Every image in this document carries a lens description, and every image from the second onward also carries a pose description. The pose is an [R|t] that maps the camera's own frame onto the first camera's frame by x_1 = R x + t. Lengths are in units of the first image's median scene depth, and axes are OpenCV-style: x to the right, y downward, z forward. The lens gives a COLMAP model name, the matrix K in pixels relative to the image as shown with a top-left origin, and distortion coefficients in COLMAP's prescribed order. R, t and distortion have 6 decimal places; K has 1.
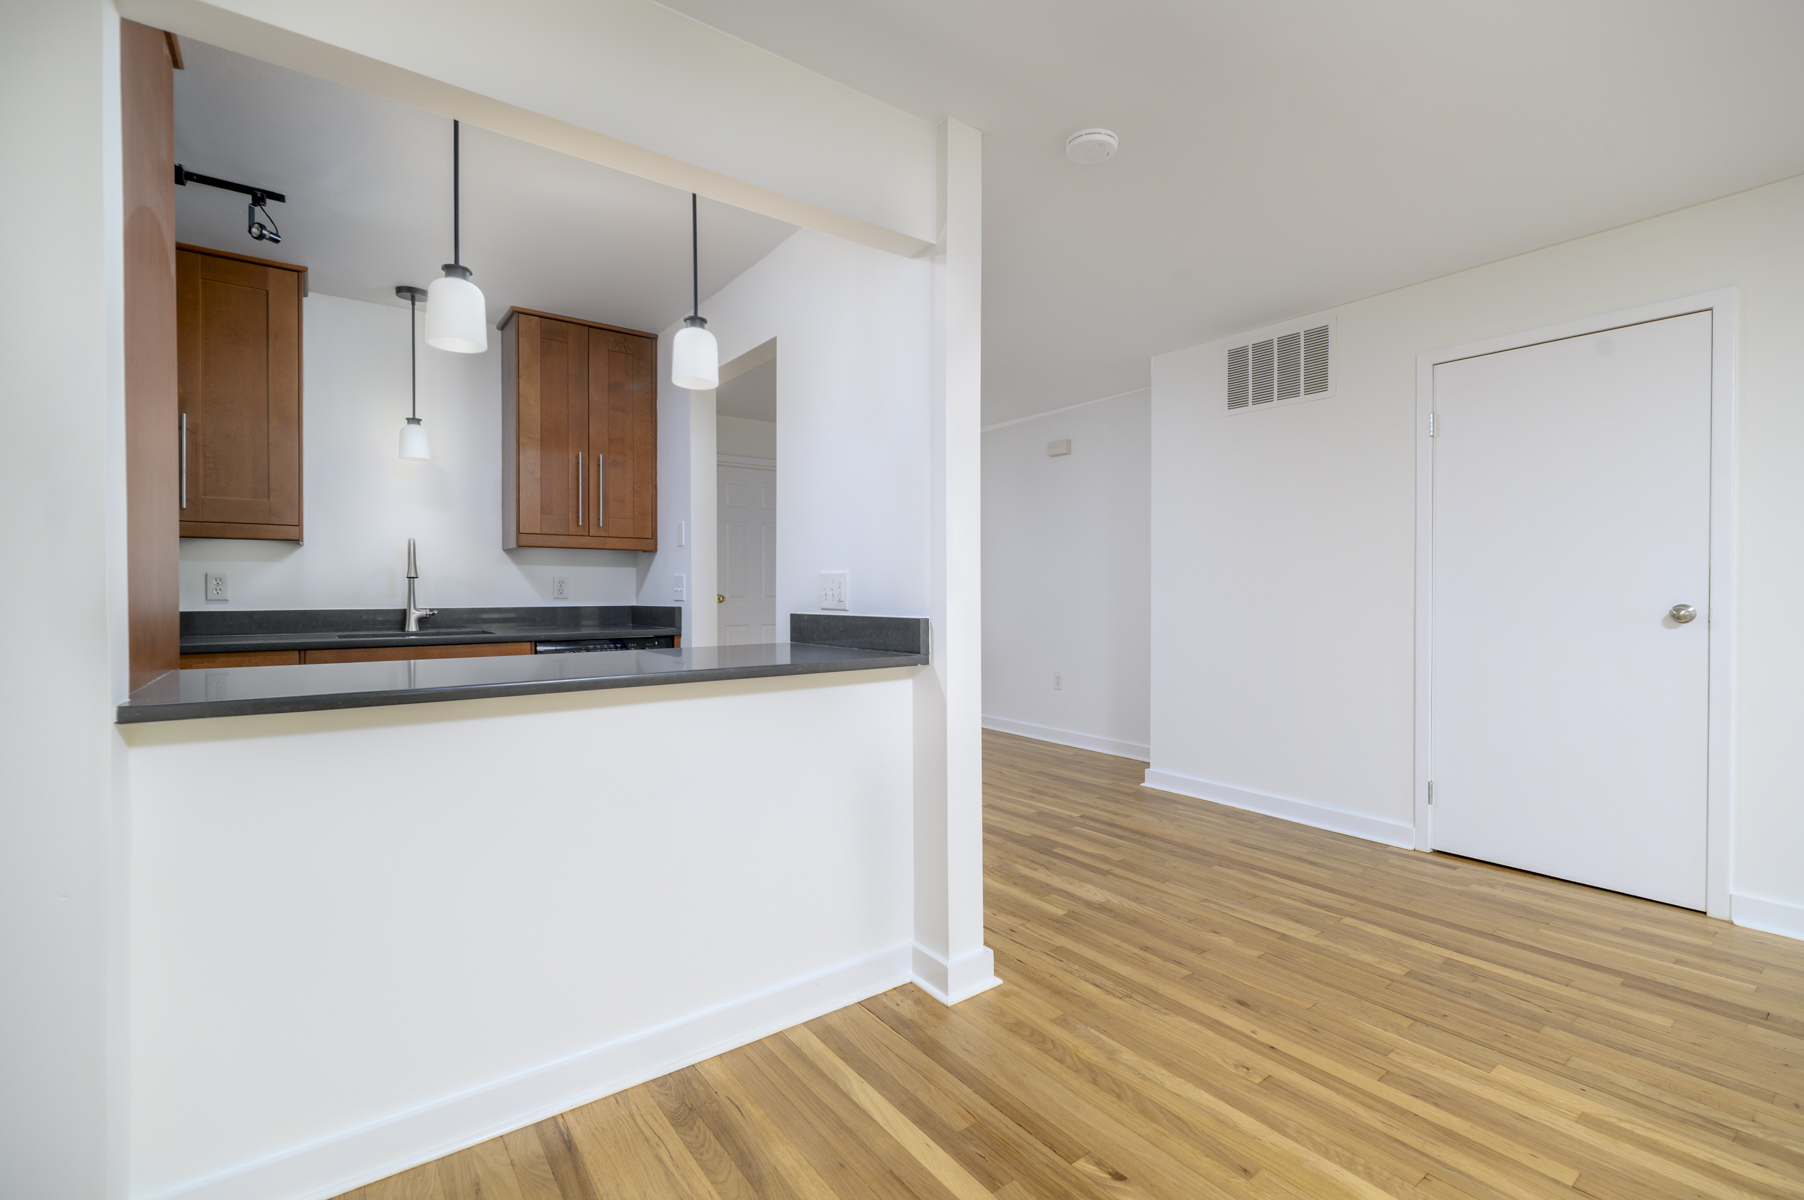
lens RADIAL K [[794.0, 0, 893.9], [0, 794.0, 594.6], [0, 0, 1]] dist [-0.001542, -0.000018]
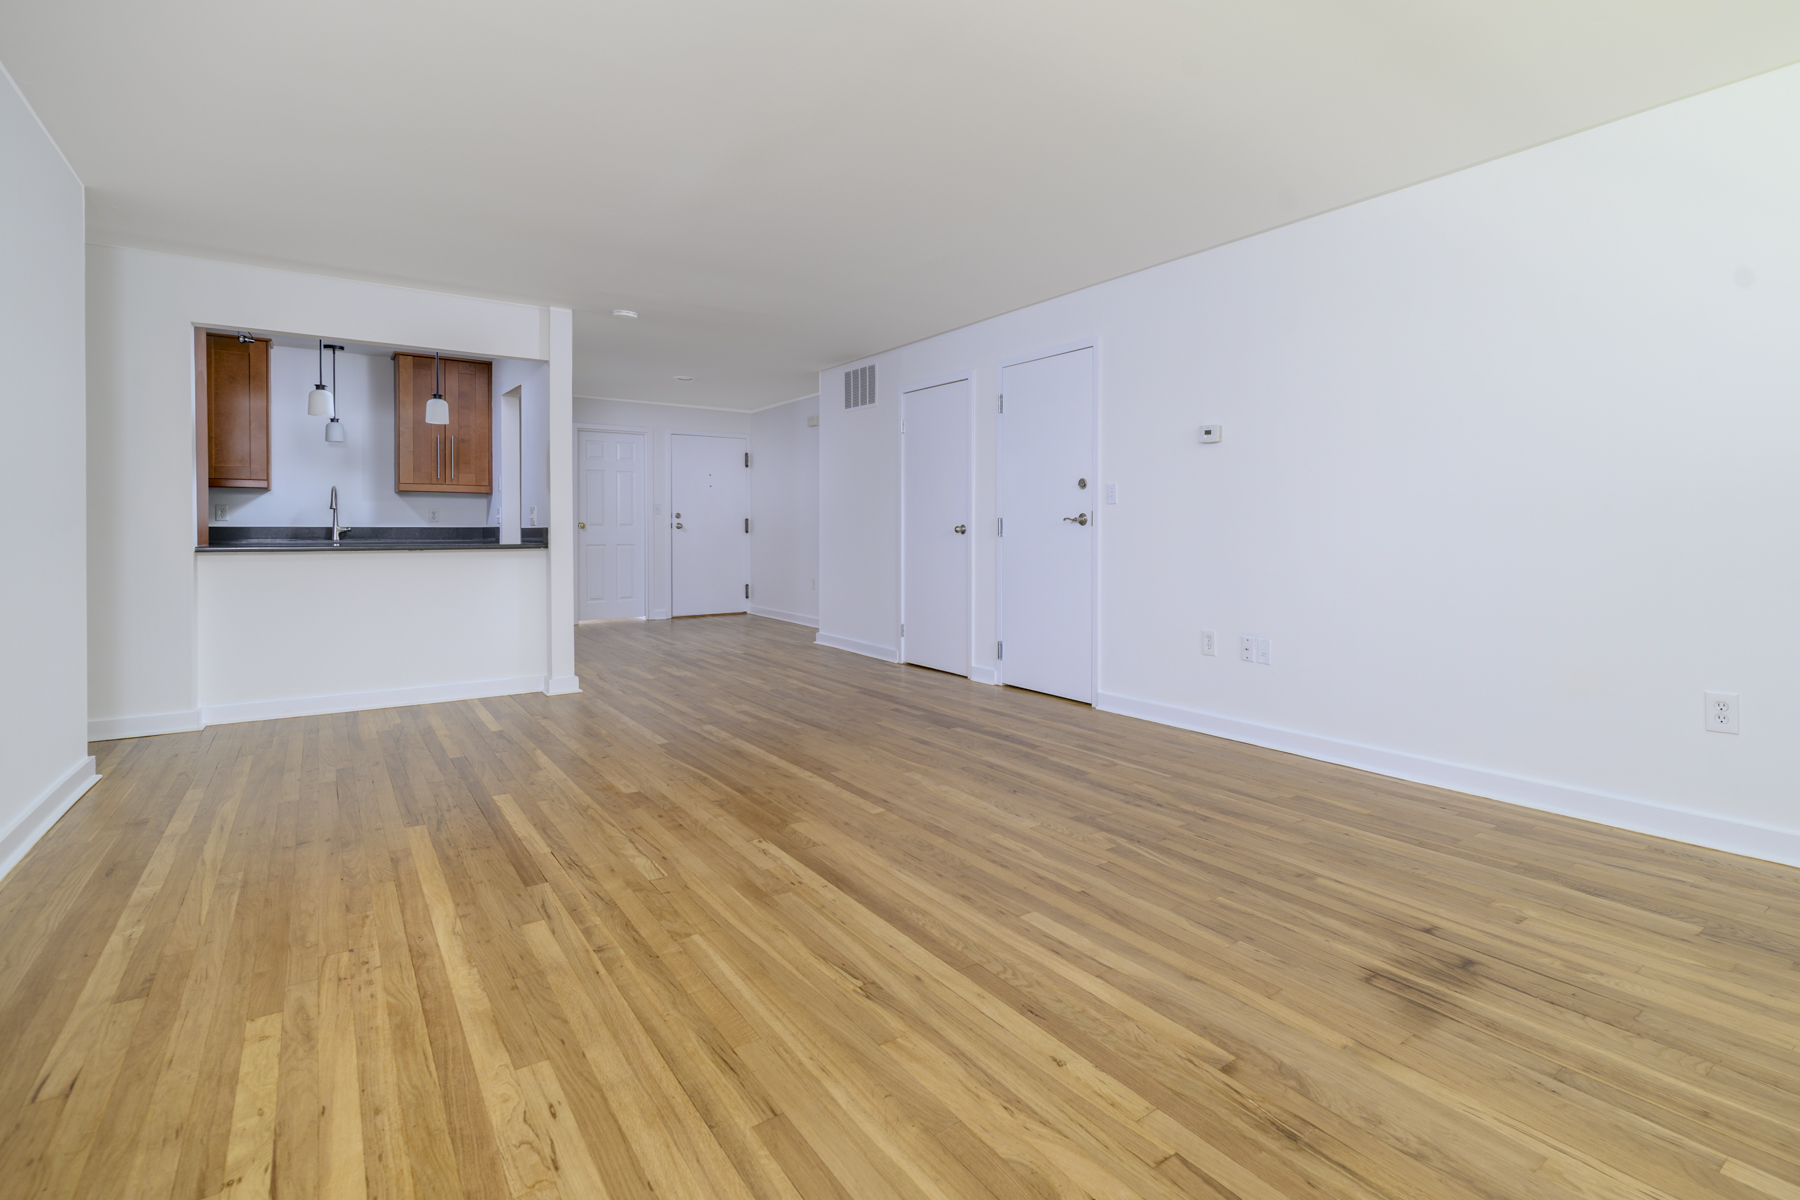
lens RADIAL K [[783.0, 0, 903.7], [0, 783.0, 534.7], [0, 0, 1]] dist [0.001983, 0.000222]
pose [[0.999829, 0.004704, 0.017877, 0.857552], [-0.004803, 0.999974, 0.005459, 0.028104], [-0.017850, -0.005544, 0.999825, -1.042663]]
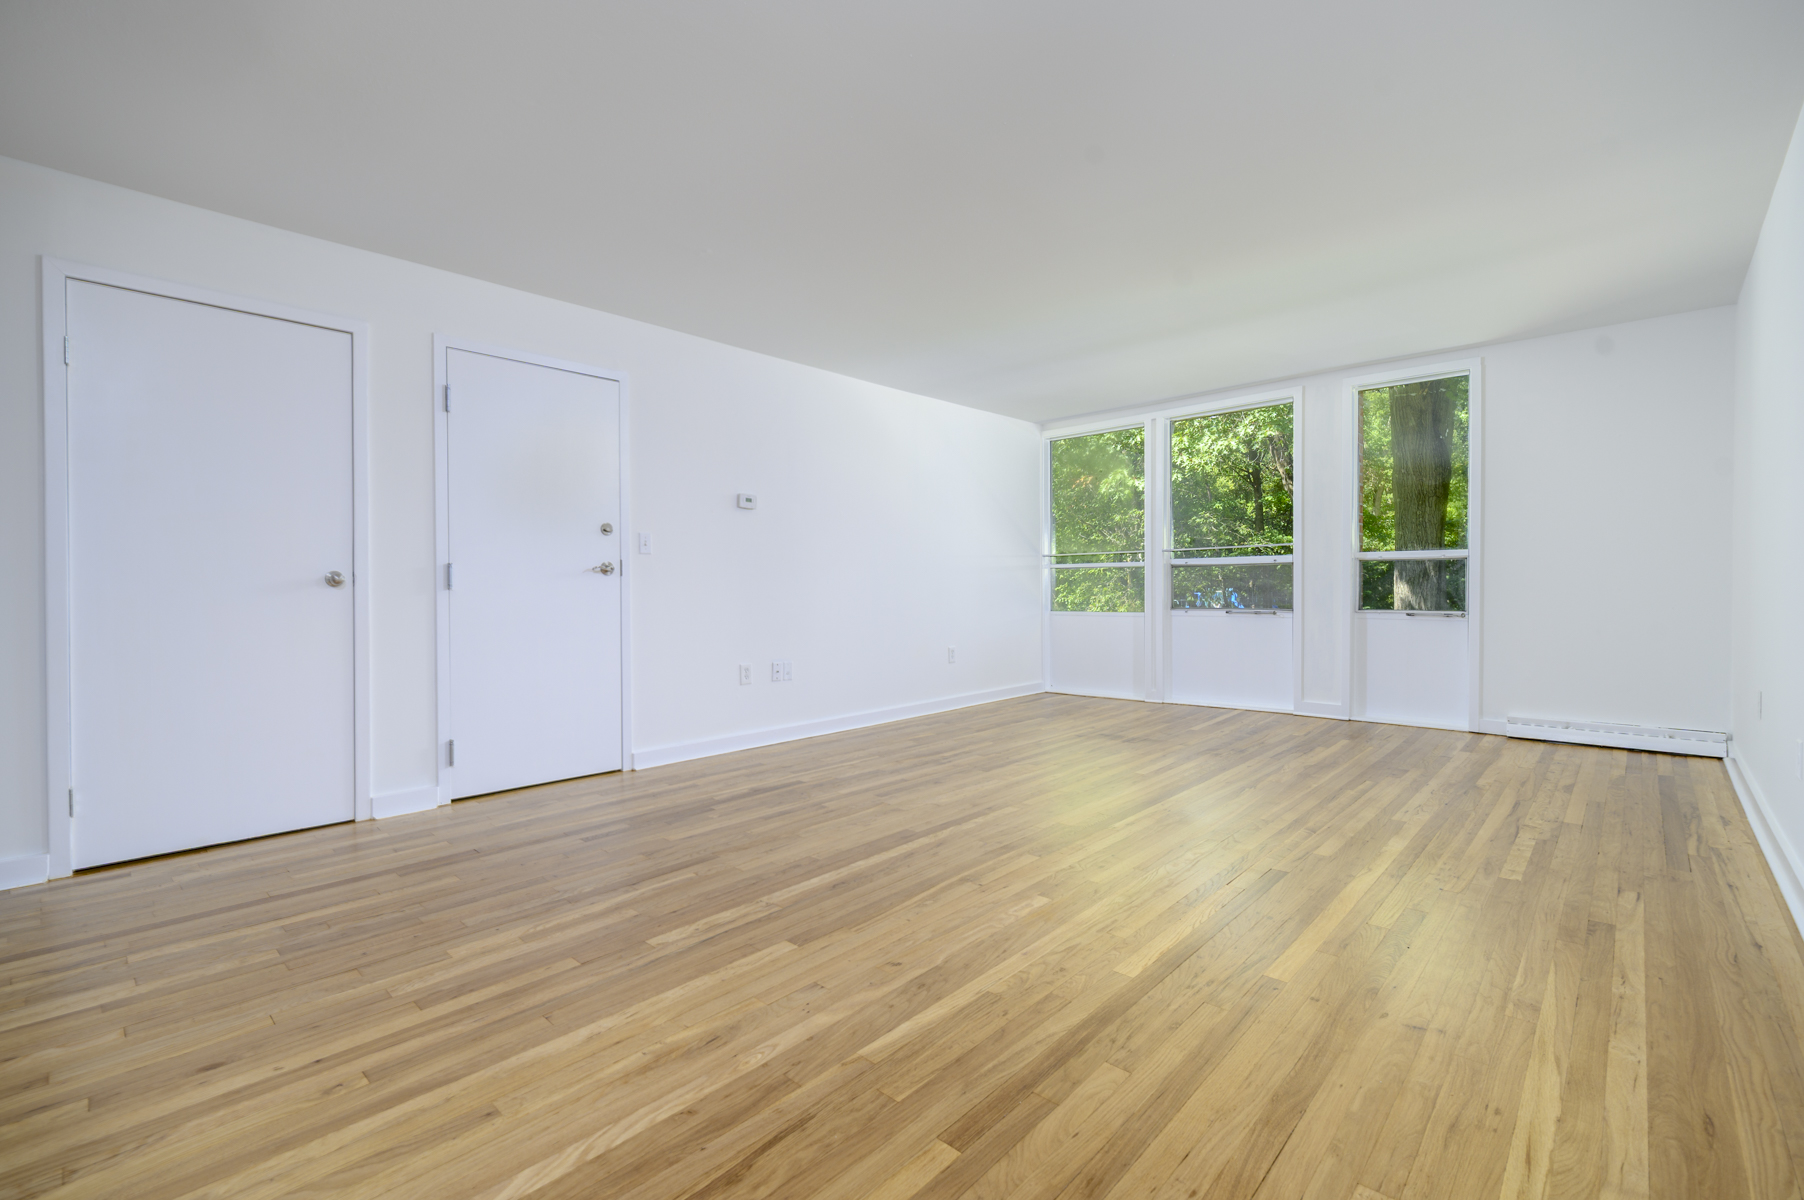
lens RADIAL K [[791.2, 0, 897.7], [0, 791.2, 597.7], [0, 0, 1]] dist [0.003600, 0.000124]
pose [[-0.186720, -0.008988, 0.982372, -0.369926], [0.005940, 0.999930, 0.010277, 0.046339], [-0.982395, 0.007754, -0.186654, 0.408372]]
